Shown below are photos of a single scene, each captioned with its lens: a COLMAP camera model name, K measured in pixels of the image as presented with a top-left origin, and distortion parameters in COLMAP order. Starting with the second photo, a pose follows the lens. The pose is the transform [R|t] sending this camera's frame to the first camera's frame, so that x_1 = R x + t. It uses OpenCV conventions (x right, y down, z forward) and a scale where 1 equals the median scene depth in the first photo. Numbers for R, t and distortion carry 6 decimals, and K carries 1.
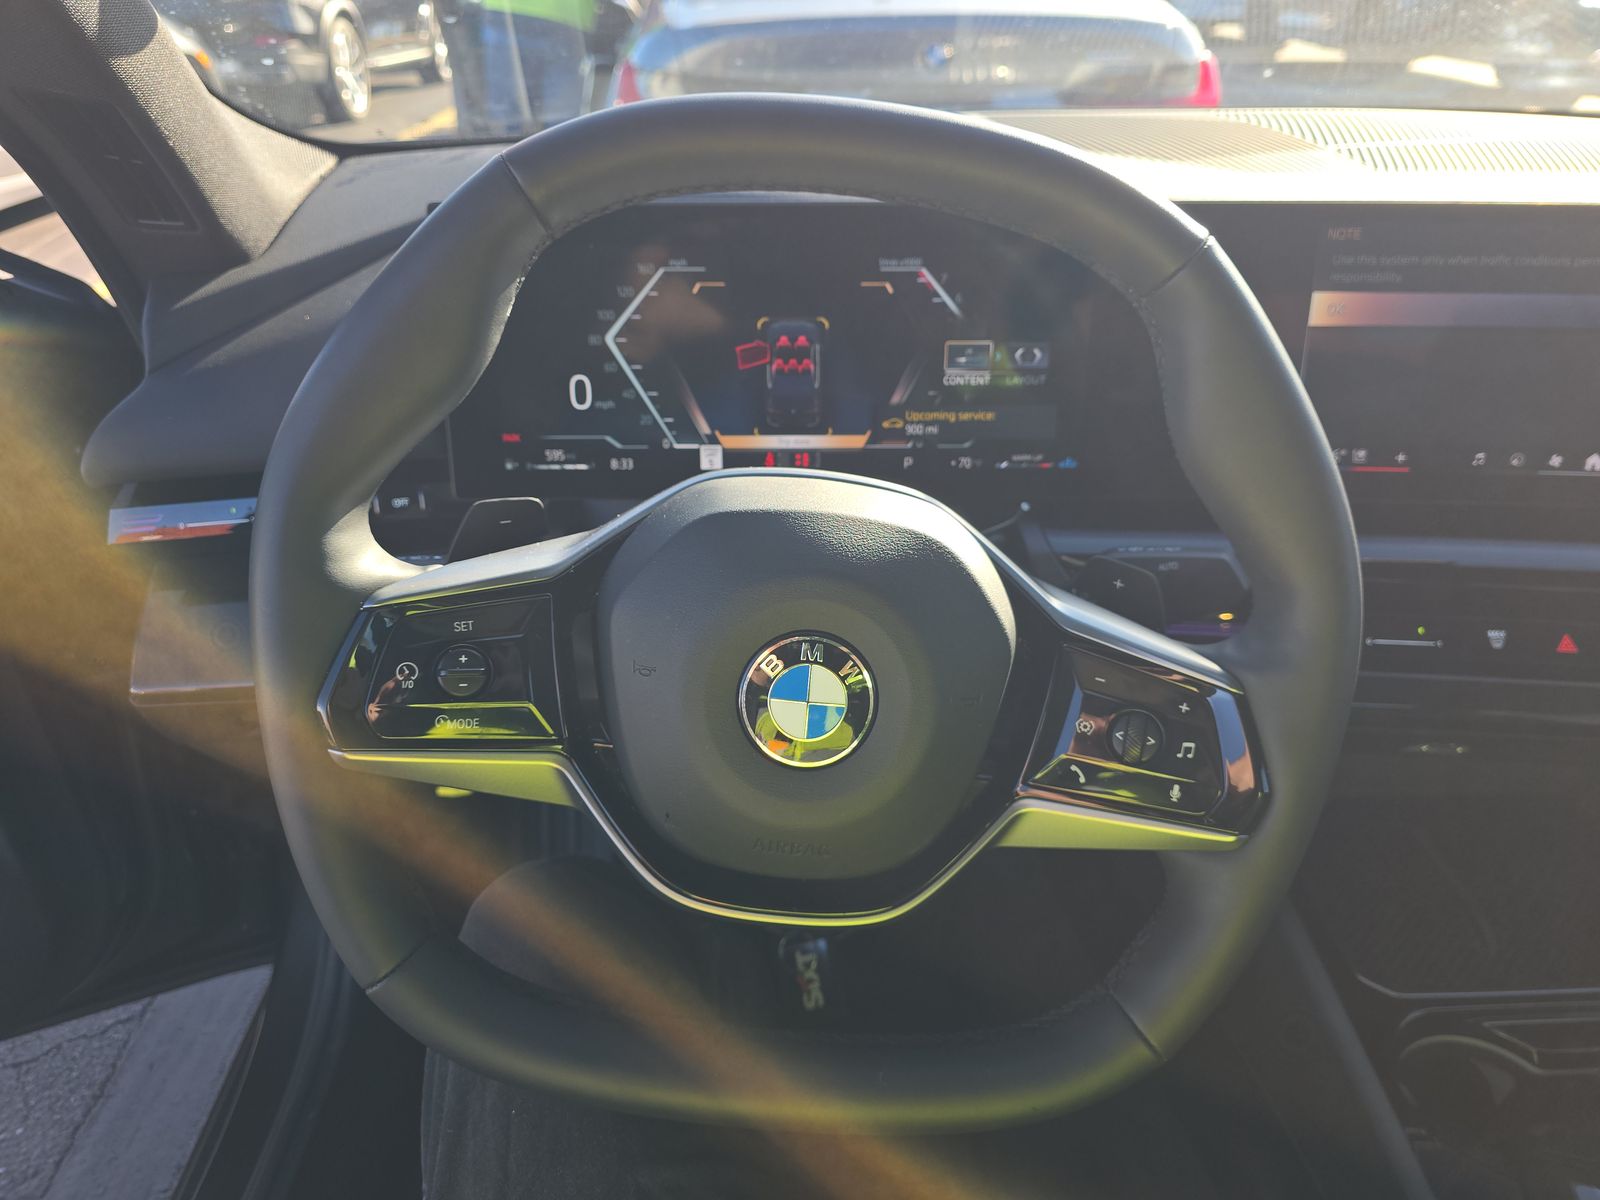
lens RADIAL K [[1085.0, 0, 801.4], [0, 1085.0, 609.9], [0, 0, 1]] dist [0.012640, -0.009676]
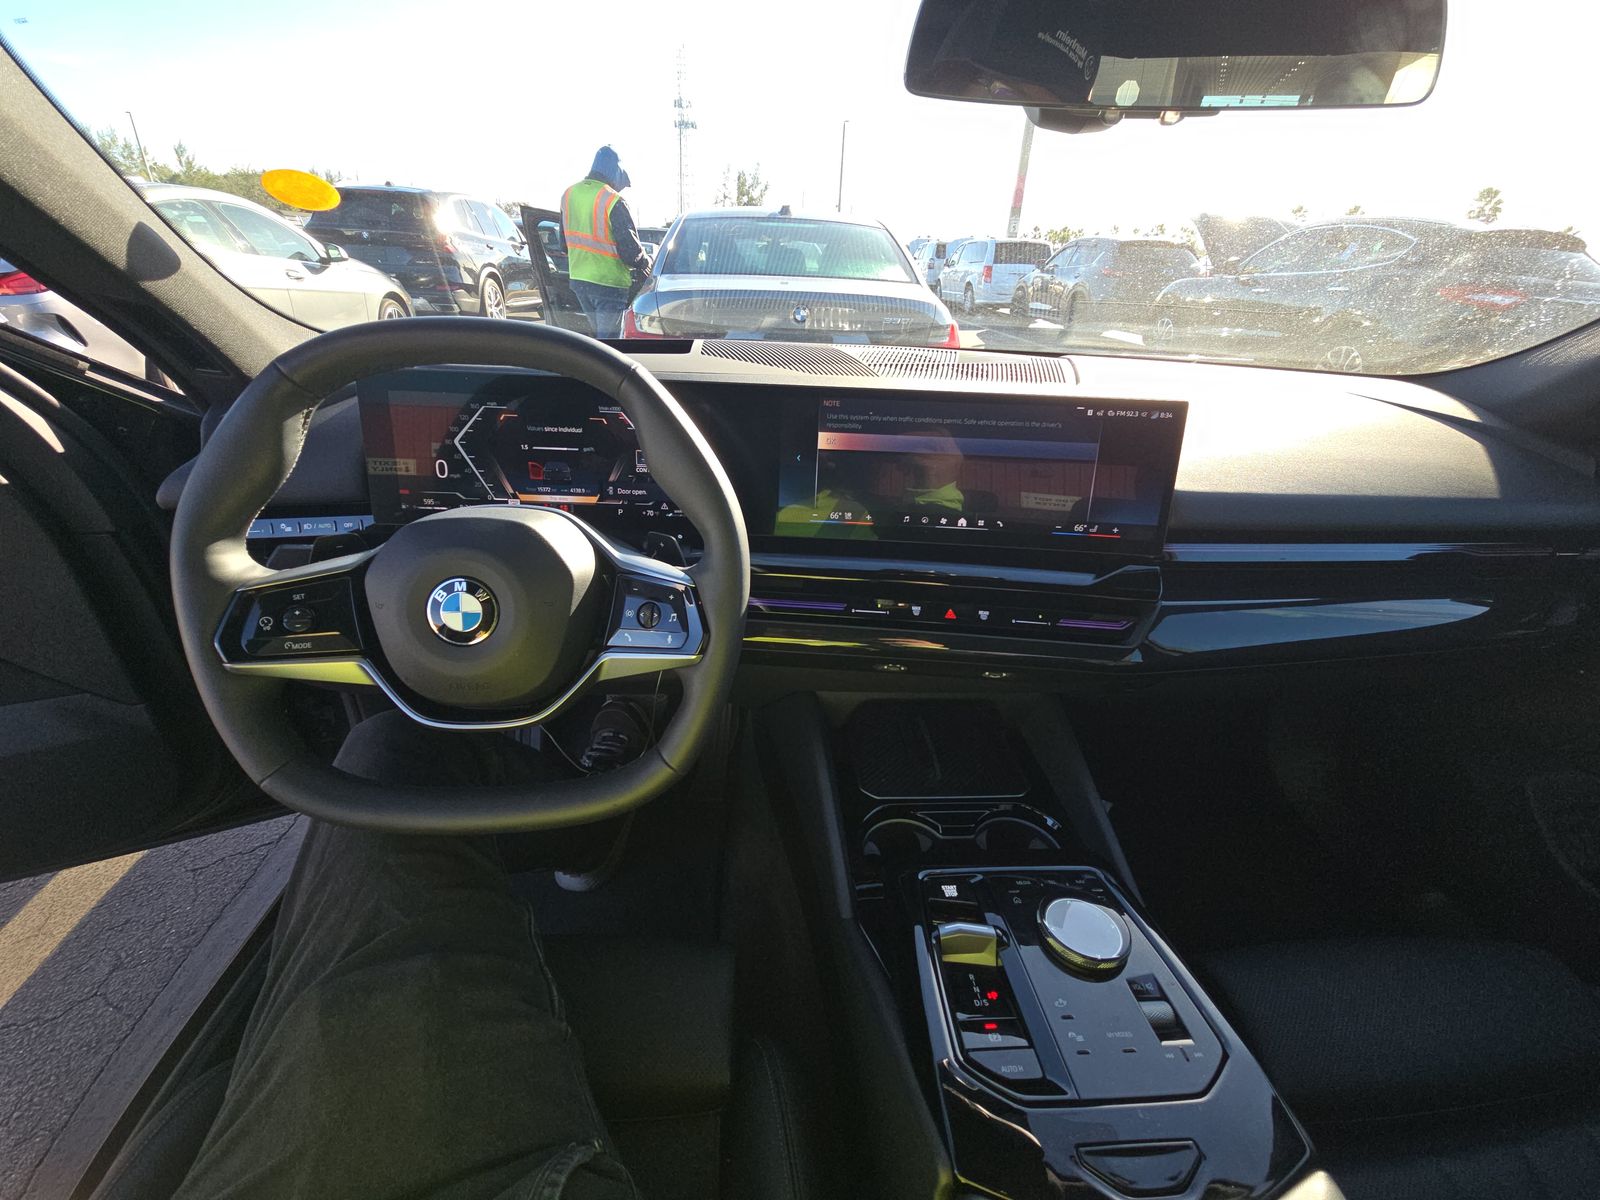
lens RADIAL K [[634.9, 0, 792.5], [0, 634.9, 601.0], [0, 0, 1]] dist [0.008570, -0.000149]
pose [[0.998464, 0.025778, 0.049038, 0.358157], [-0.023463, 0.998609, -0.047216, 0.068598], [-0.050187, 0.045993, 0.997680, -0.133012]]
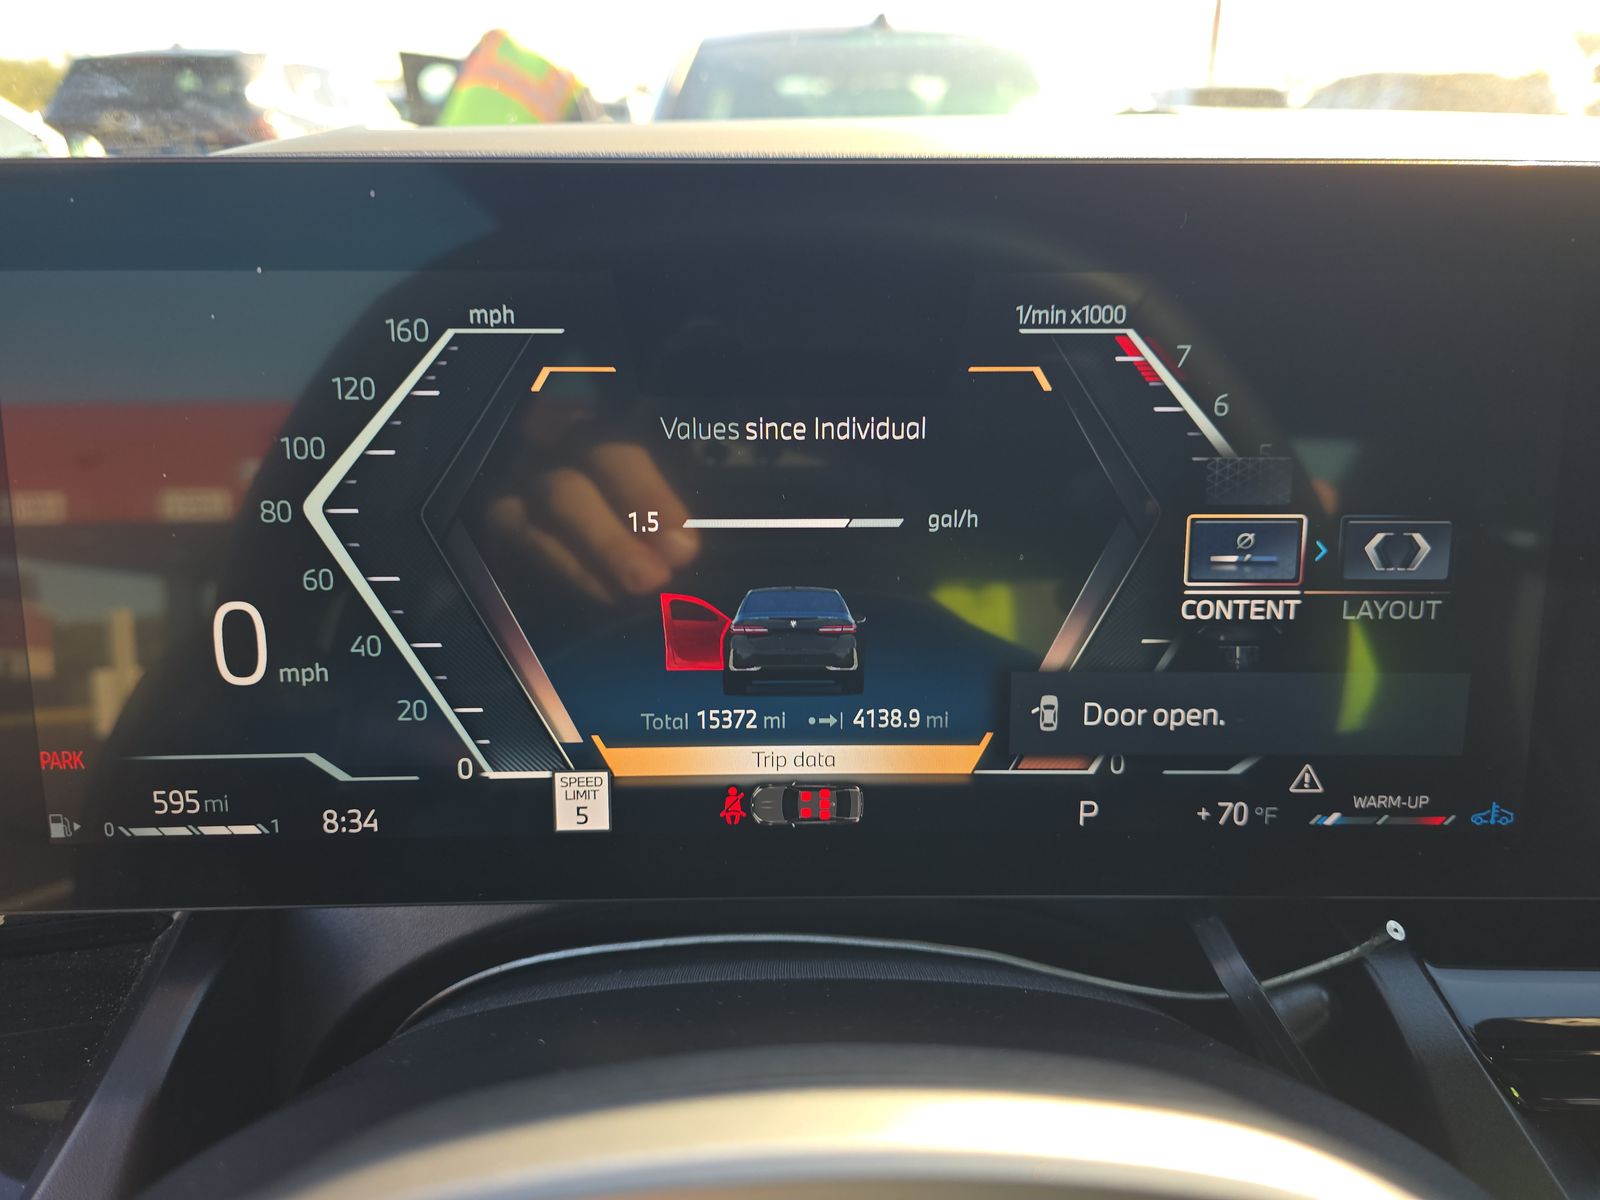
lens RADIAL K [[1085.0, 0, 784.9], [0, 1085.0, 600.4], [0, 0, 1]] dist [0.012640, -0.009676]
pose [[0.999998, -0.001489, 0.001632, -0.010946], [0.001708, 0.989585, -0.143940, -0.157941], [-0.001401, 0.143943, 0.989585, 0.609912]]
